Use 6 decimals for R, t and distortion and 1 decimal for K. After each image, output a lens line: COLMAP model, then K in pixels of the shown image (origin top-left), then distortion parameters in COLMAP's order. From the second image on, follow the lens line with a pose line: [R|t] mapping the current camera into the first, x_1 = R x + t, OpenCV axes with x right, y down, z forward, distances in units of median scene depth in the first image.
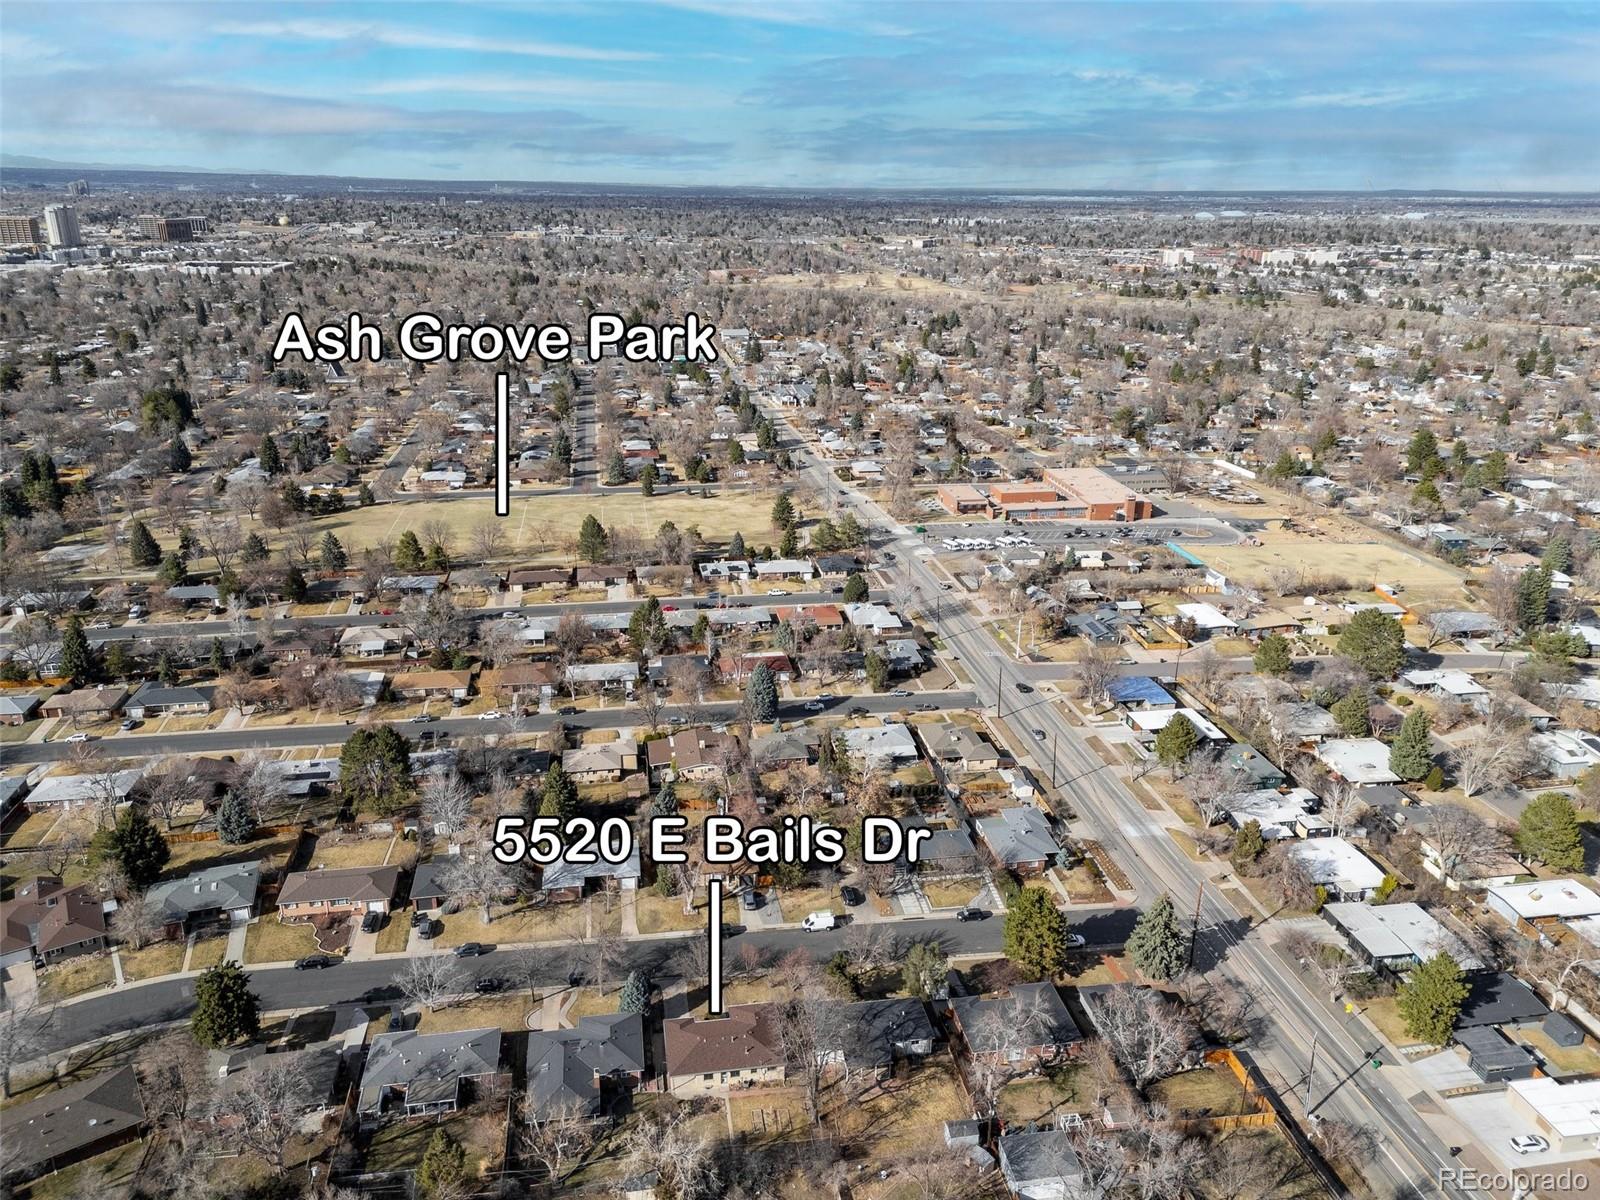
lens RADIAL K [[1160.1, 0, 800.0], [0, 1160.1, 600.0], [0, 0, 1]] dist [0.017612, 0.002283]
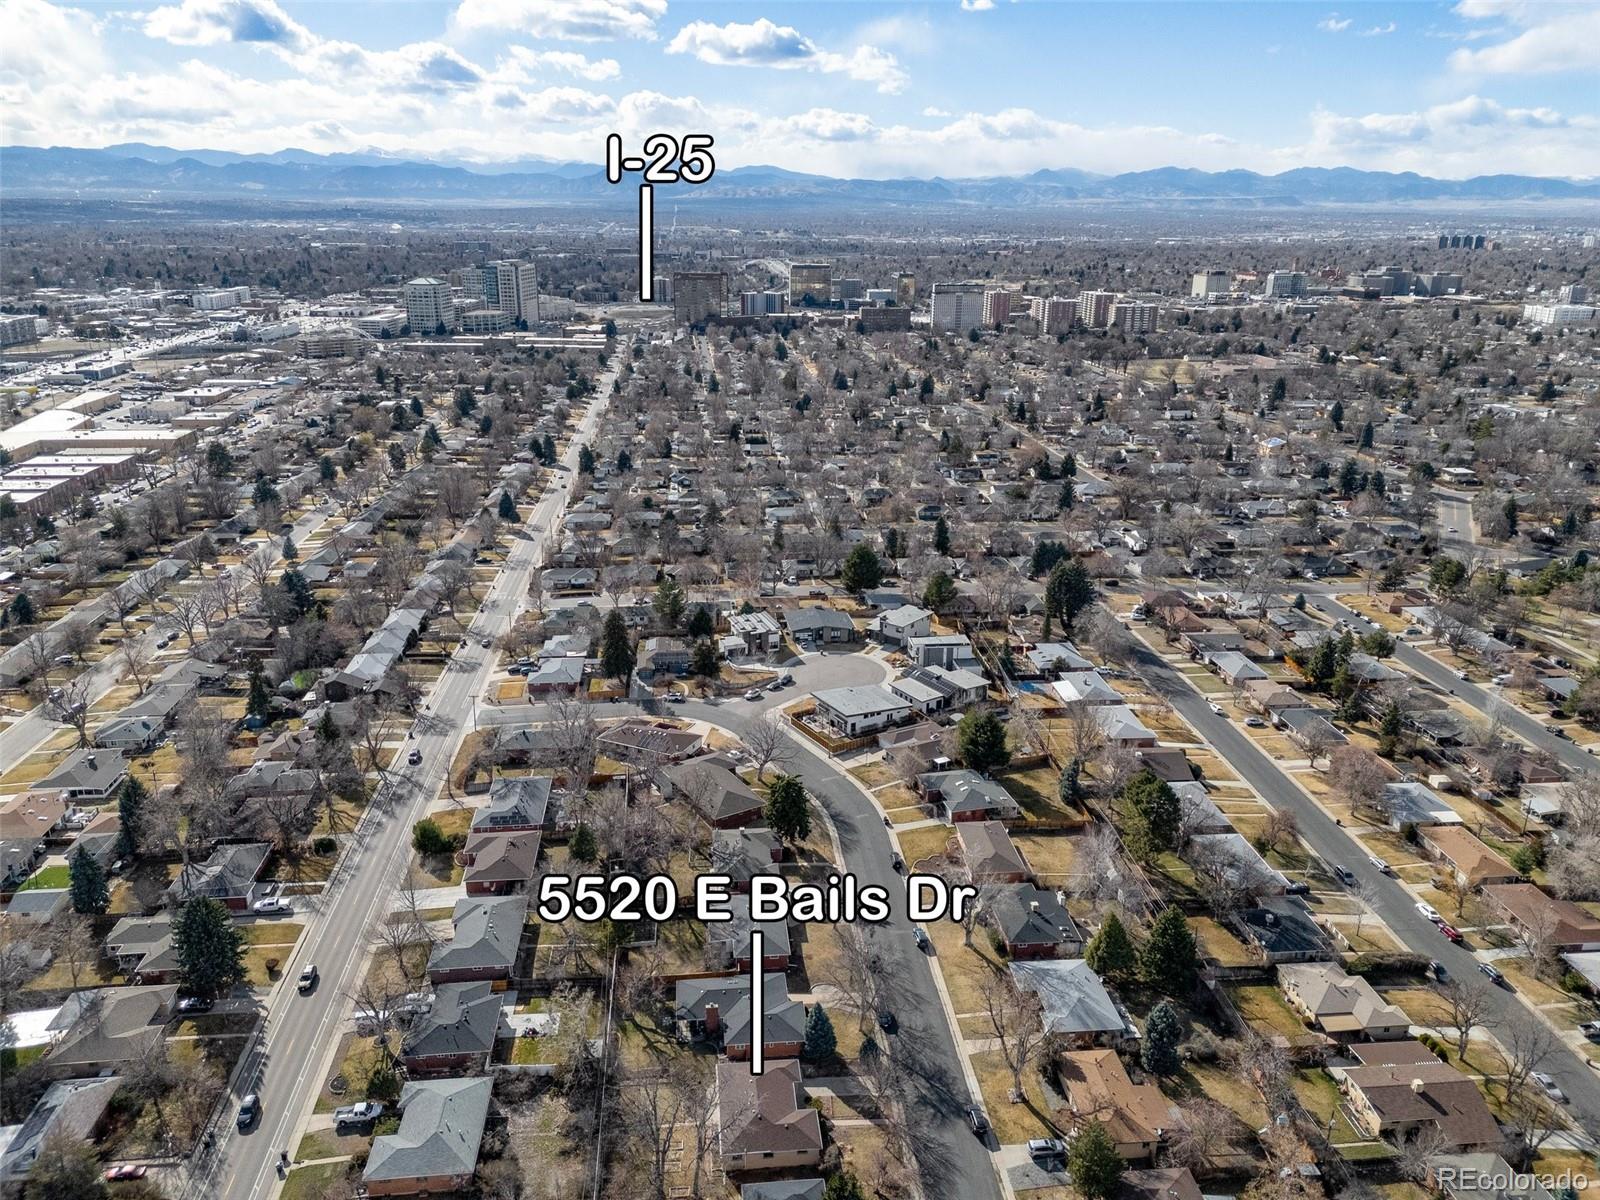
lens RADIAL K [[1151.3, 0, 800.0], [0, 1151.3, 600.0], [0, 0, 1]] dist [0.046923, -0.000058]
pose [[-0.060636, 0.308216, -0.949382, 0.427805], [-0.351009, 0.883798, 0.309343, -0.175608], [0.934407, 0.351999, 0.054596, 0.506004]]
